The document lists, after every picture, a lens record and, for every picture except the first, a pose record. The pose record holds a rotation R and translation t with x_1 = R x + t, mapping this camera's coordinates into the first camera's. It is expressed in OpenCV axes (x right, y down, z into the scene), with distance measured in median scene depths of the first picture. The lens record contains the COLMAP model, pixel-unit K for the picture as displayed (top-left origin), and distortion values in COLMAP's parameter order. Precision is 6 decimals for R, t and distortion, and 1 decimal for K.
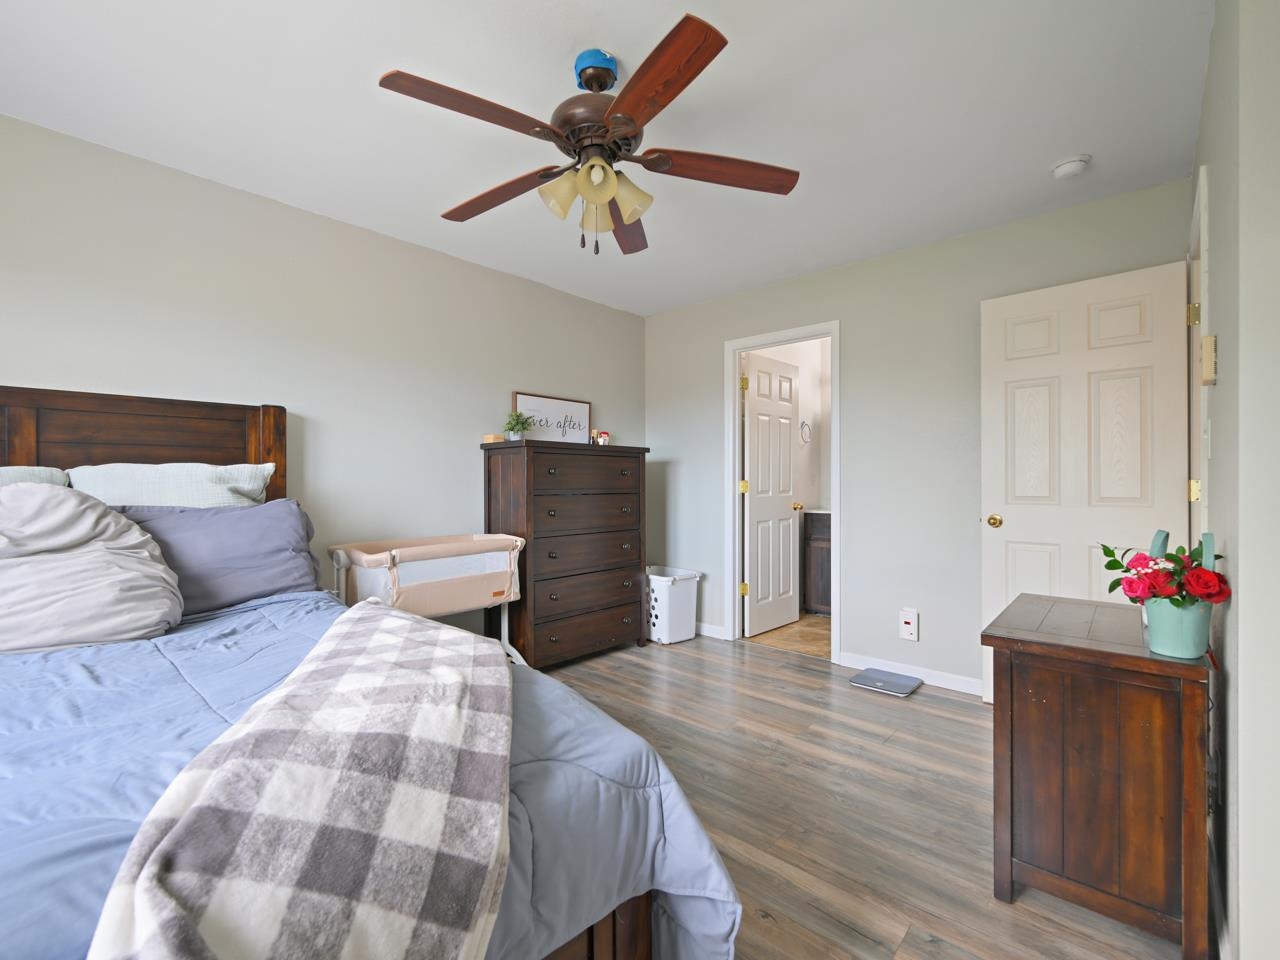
lens RADIAL K [[562.7, 0, 633.9], [0, 562.7, 474.7], [0, 0, 1]] dist [-0.002643, -0.000050]
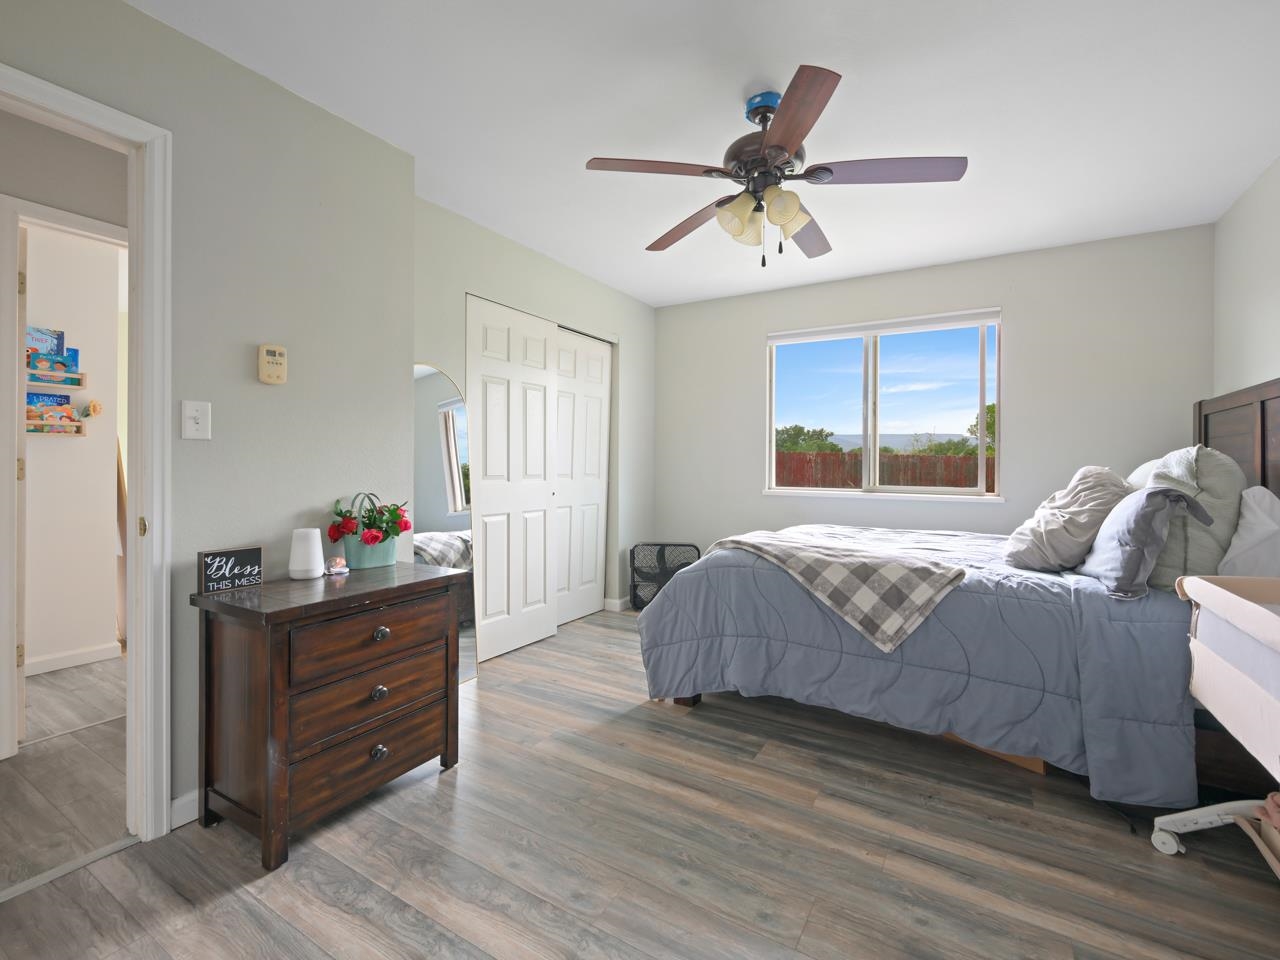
lens RADIAL K [[572.9, 0, 639.3], [0, 572.9, 468.9], [0, 0, 1]] dist [-0.001058, 0.000369]
pose [[-0.981495, -0.002403, -0.191474, 0.339832], [-0.002496, 0.999997, 0.000245, 0.018767], [0.191472, 0.000719, -0.981498, 1.756556]]
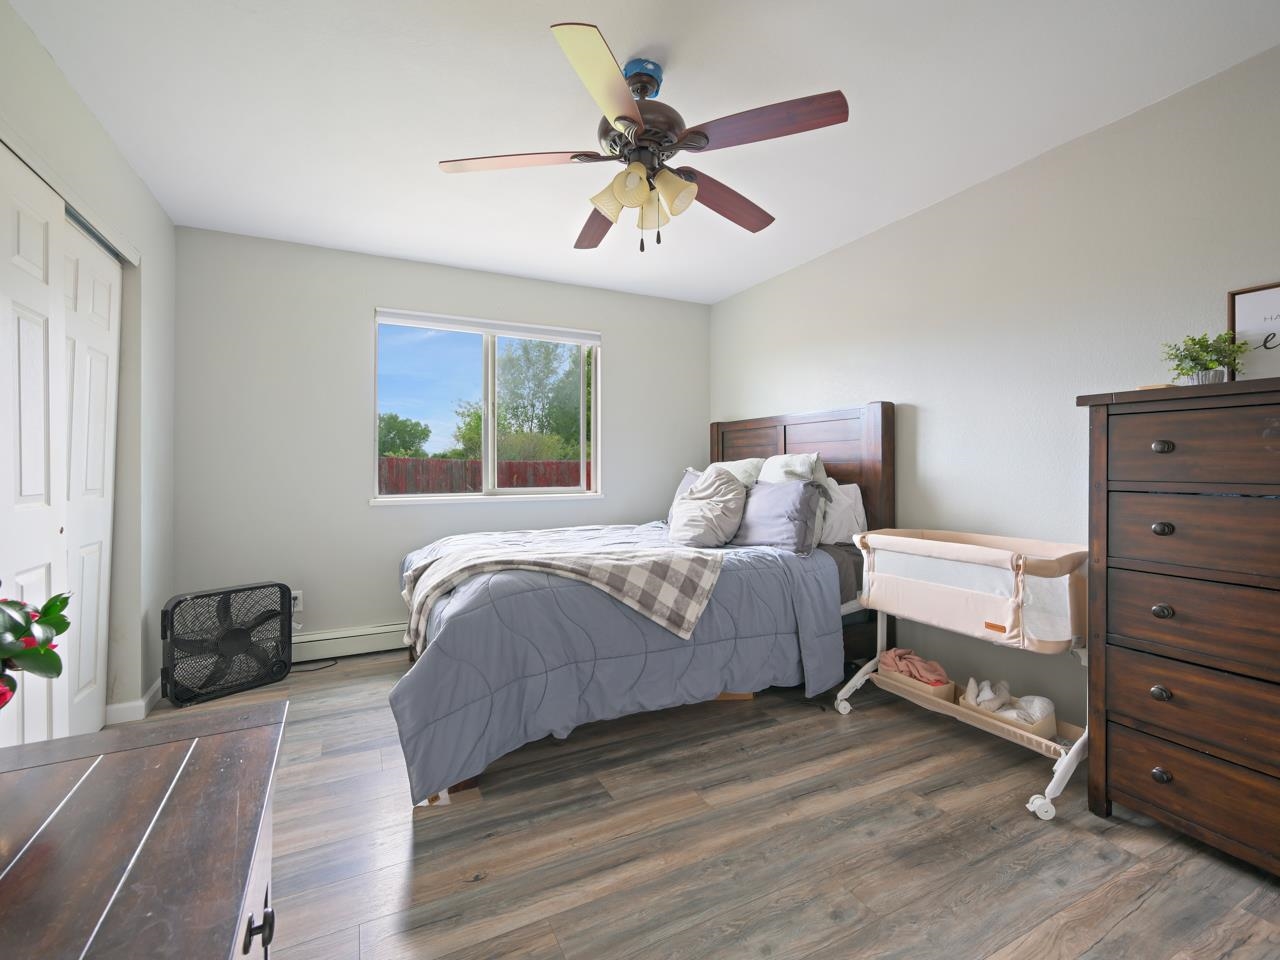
lens RADIAL K [[572.9, 0, 639.3], [0, 572.9, 468.9], [0, 0, 1]] dist [-0.001058, 0.000369]
pose [[-0.355204, 0.008291, -0.934752, 0.784459], [0.013620, 0.999900, 0.003693, 0.008683], [0.934690, -0.011420, -0.355281, 1.146280]]
